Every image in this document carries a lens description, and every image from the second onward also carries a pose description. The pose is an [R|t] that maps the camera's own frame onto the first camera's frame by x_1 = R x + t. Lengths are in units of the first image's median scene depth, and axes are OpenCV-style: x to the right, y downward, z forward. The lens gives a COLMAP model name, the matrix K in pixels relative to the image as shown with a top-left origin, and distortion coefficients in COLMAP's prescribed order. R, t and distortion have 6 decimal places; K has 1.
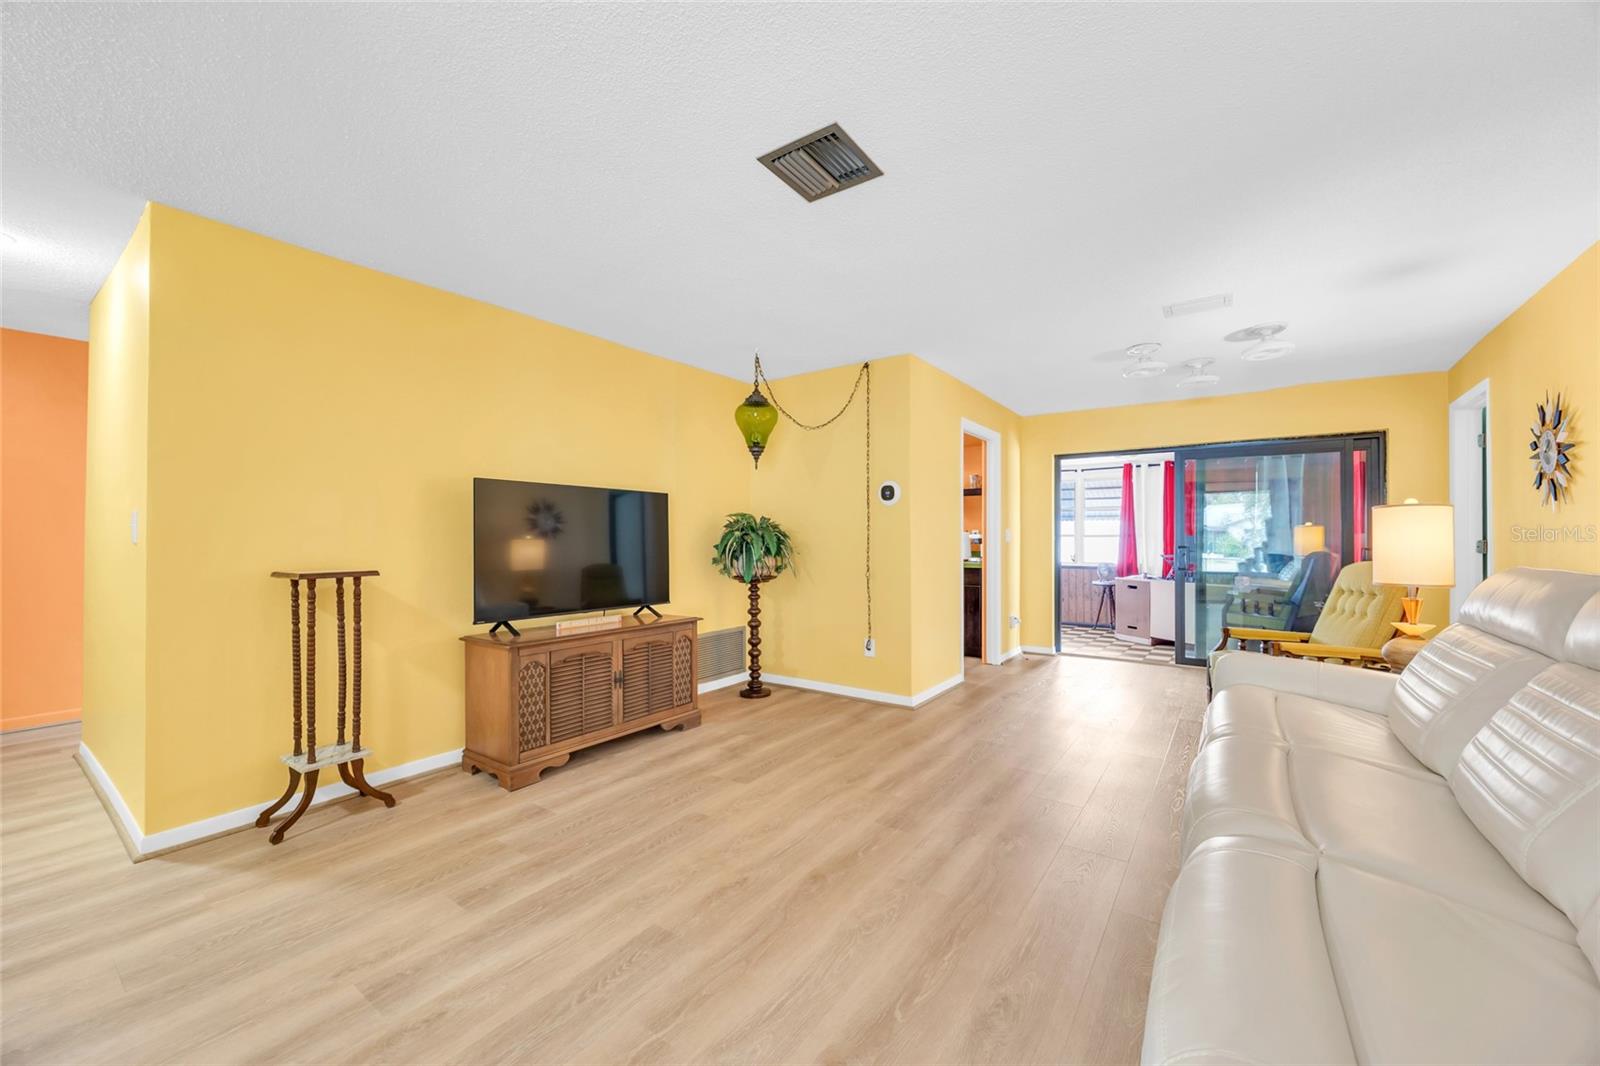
lens RADIAL K [[619.1, 0, 790.6], [0, 619.1, 535.8], [0, 0, 1]] dist [-0.002109, 0.000307]
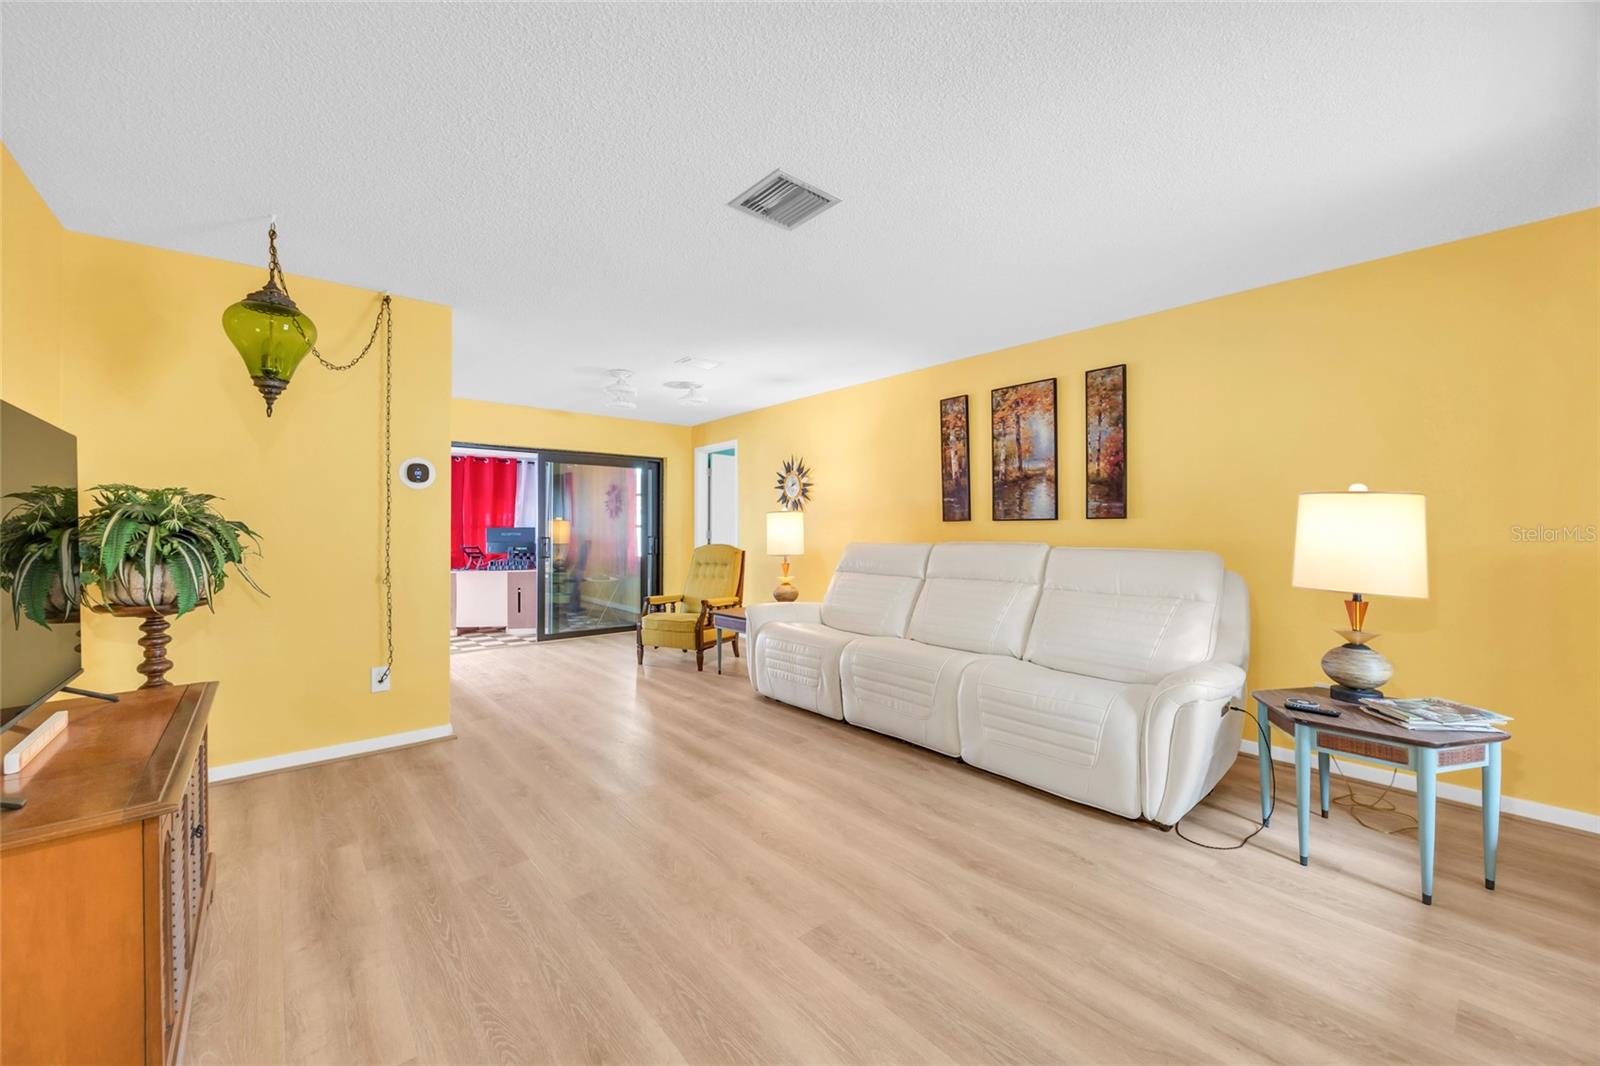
lens RADIAL K [[619.1, 0, 829.4], [0, 619.1, 522.2], [0, 0, 1]] dist [-0.002109, 0.000307]
pose [[0.202733, 0.009577, 0.979187, -0.575971], [-0.000289, 0.999953, -0.009720, 0.000204], [-0.979234, 0.001688, 0.202726, 0.383361]]
